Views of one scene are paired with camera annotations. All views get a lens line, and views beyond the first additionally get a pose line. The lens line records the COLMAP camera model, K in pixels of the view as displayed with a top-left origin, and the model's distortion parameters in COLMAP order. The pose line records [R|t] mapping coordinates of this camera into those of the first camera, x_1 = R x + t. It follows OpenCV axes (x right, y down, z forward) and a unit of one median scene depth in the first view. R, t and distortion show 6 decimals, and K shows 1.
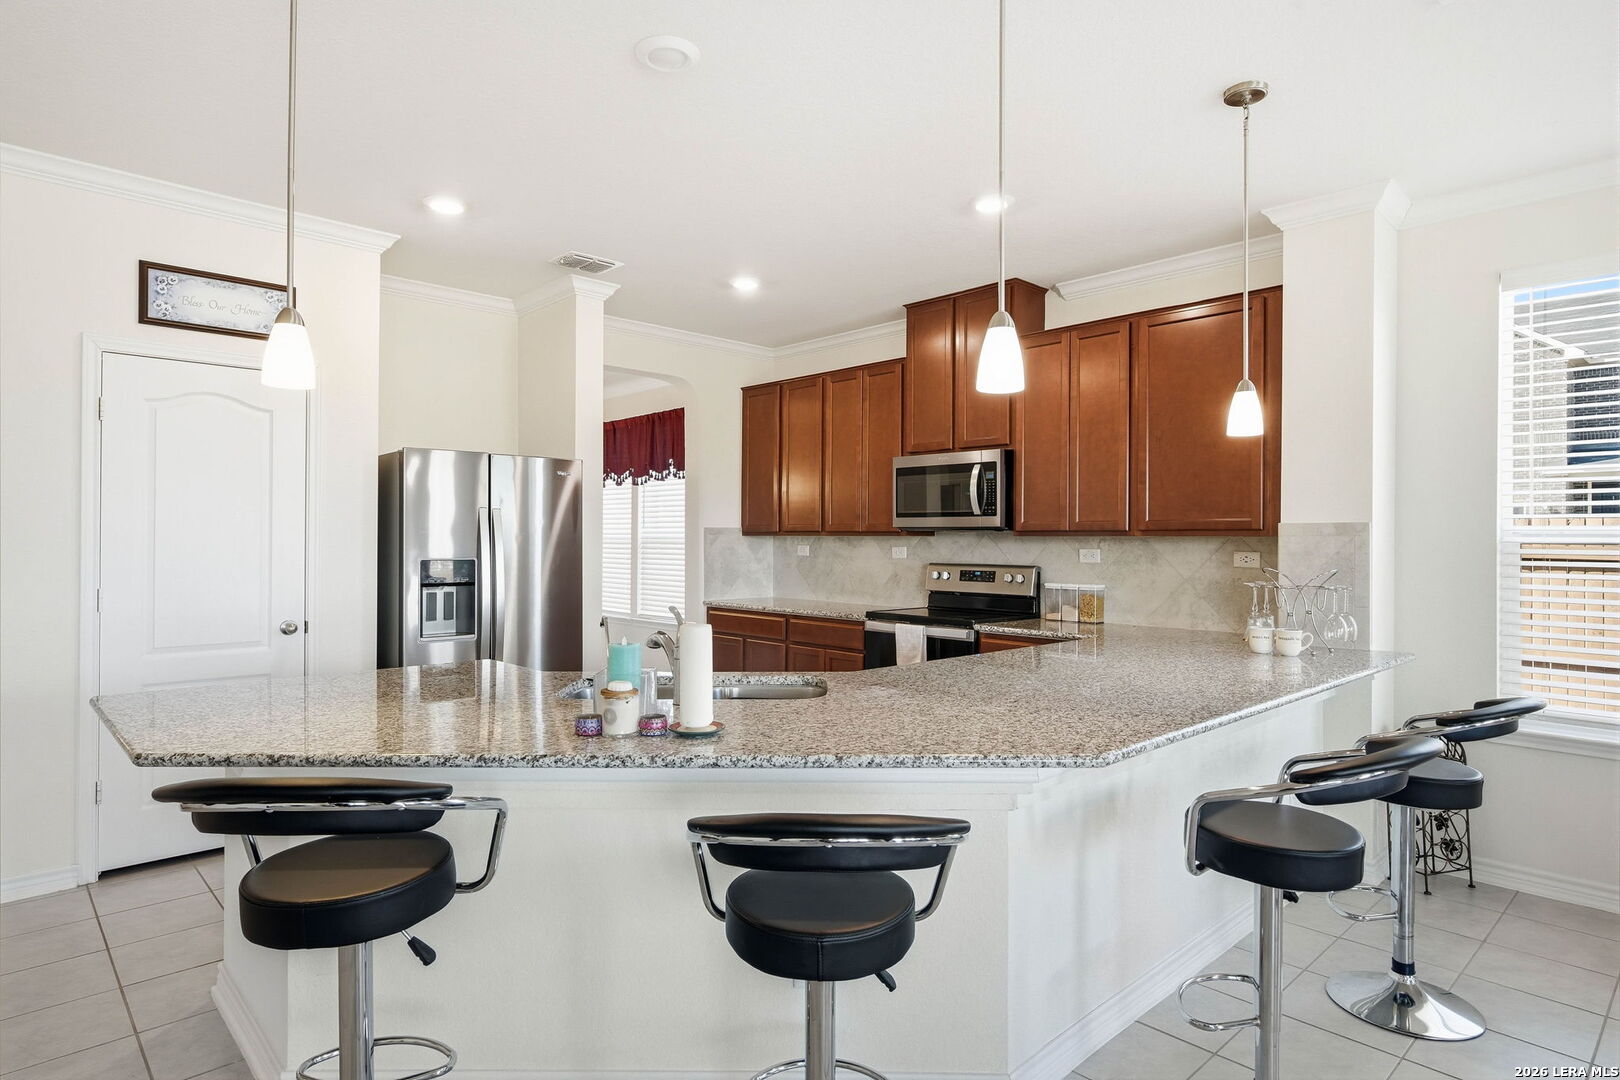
lens RADIAL K [[879.3, 0, 813.5], [0, 879.3, 534.6], [0, 0, 1]] dist [0.000308, -0.000111]
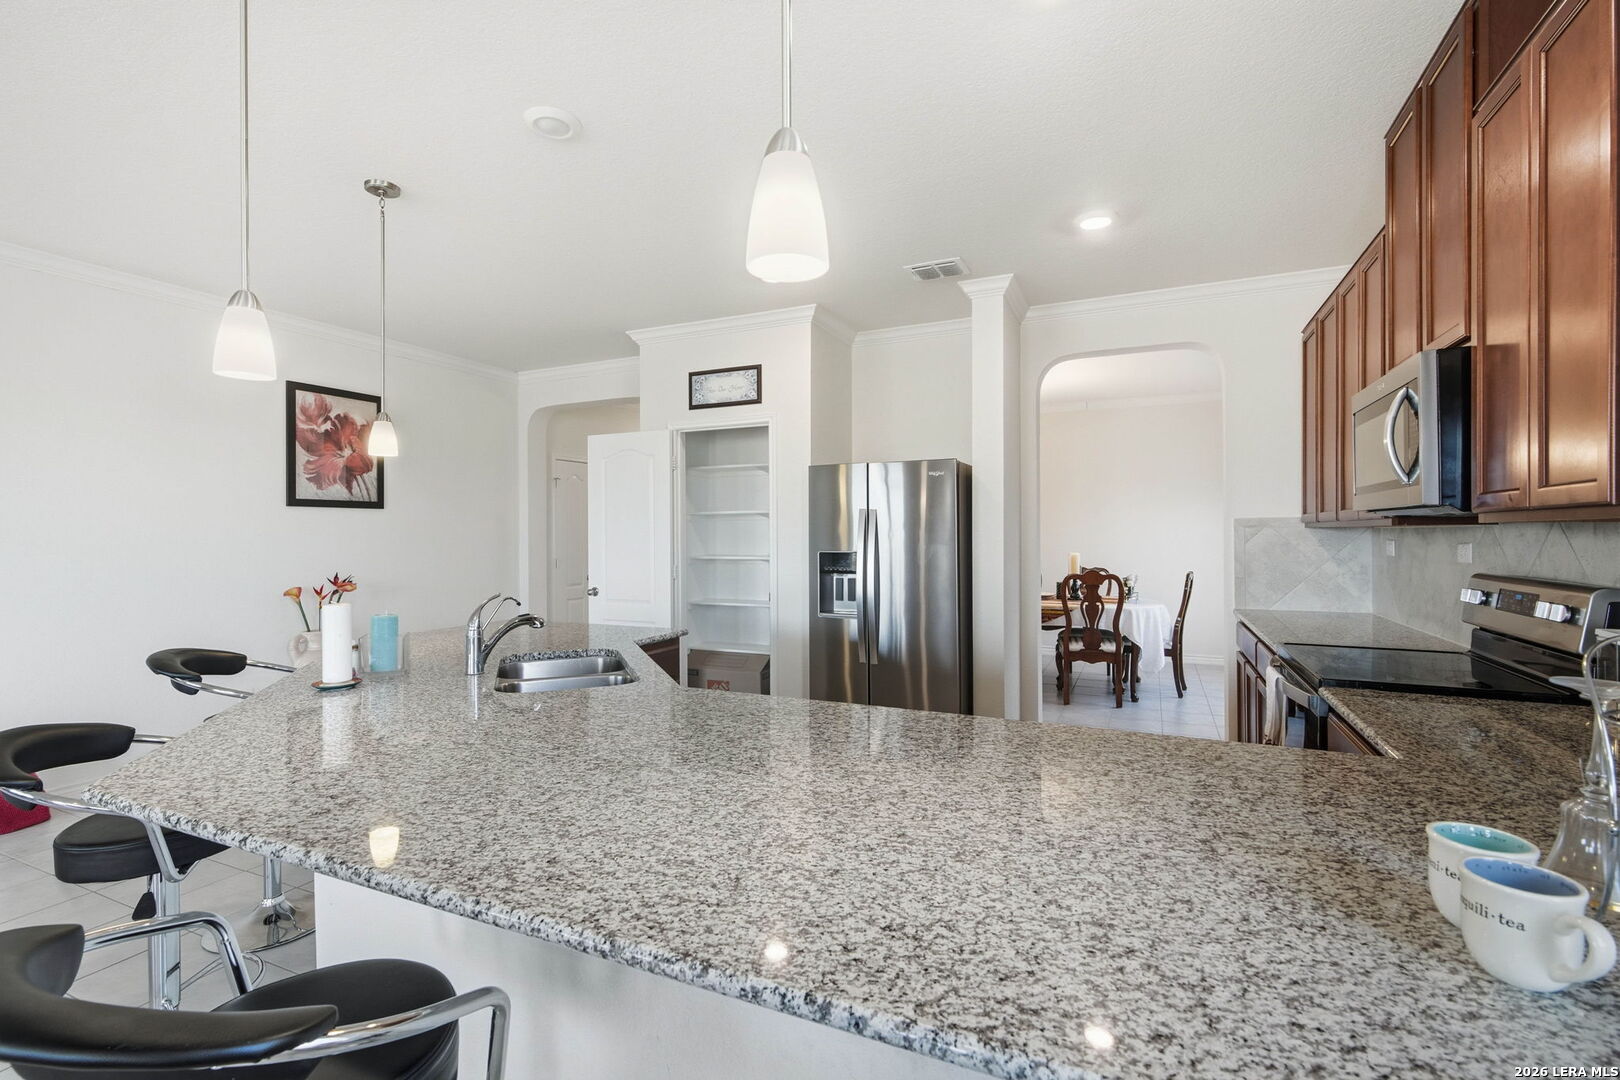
lens RADIAL K [[724.5, 0, 807.6], [0, 724.5, 536.0], [0, 0, 1]] dist [0.000238, 0.000082]
pose [[0.357211, -0.004357, -0.934013, 0.455765], [0.010368, 0.999946, -0.000700, 0.005740], [0.933966, -0.009433, 0.357237, 0.517671]]
